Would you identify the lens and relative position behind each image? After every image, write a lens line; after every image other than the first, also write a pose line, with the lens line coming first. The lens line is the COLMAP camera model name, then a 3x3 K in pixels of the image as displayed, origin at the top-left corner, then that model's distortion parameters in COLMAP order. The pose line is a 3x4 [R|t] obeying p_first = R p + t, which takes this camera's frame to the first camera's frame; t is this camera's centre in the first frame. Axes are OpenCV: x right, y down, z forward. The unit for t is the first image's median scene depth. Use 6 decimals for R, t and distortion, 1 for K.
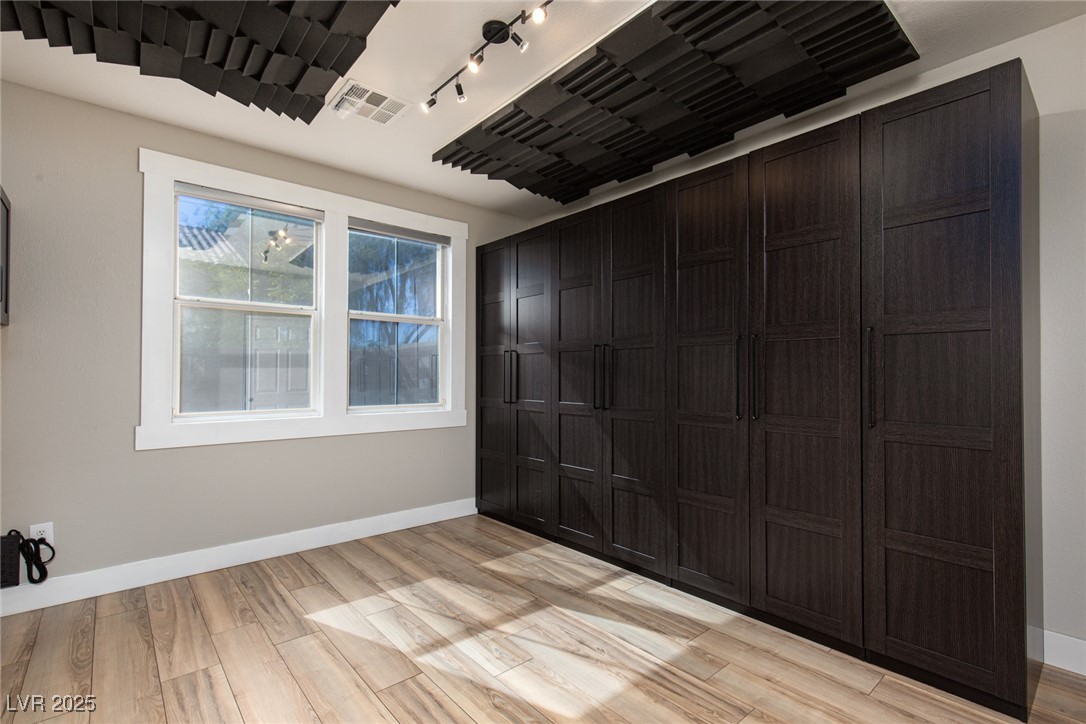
lens RADIAL K [[503.3, 0, 552.6], [0, 503.3, 368.3], [0, 0, 1]] dist [0.009779, -0.000913]
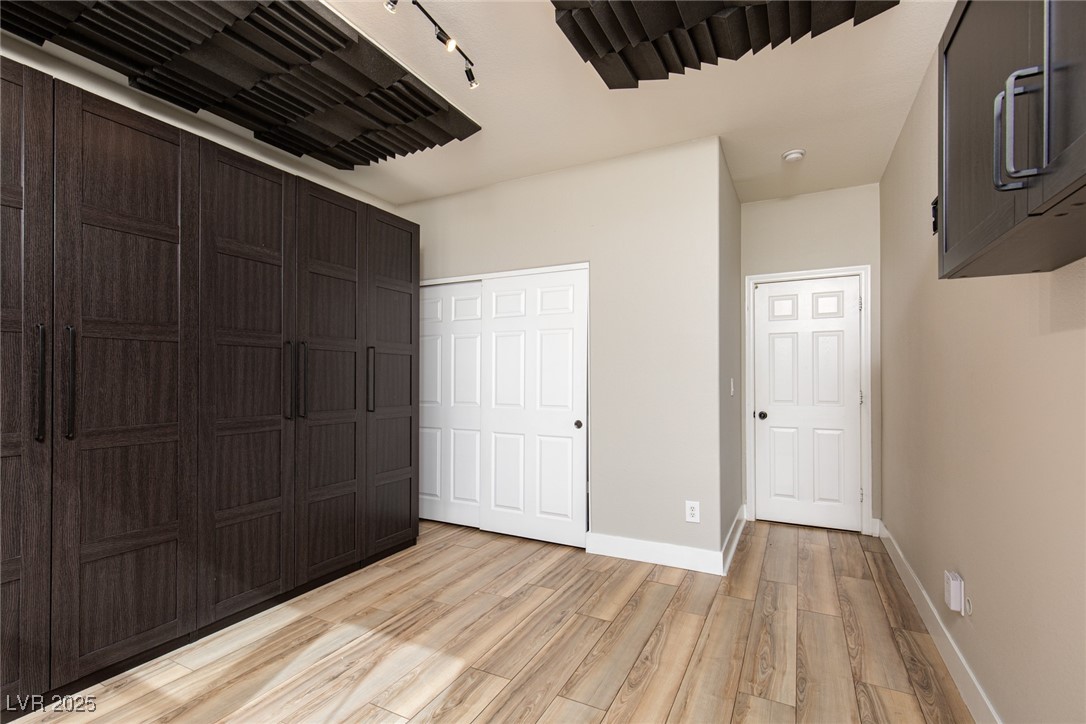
lens RADIAL K [[503.3, 0, 536.0], [0, 503.3, 377.6], [0, 0, 1]] dist [0.009779, -0.000913]
pose [[-0.361669, 0.001719, 0.932305, -0.784637], [-0.012183, 0.999904, -0.006570, 0.012125], [-0.932227, -0.013735, -0.361613, 0.864692]]
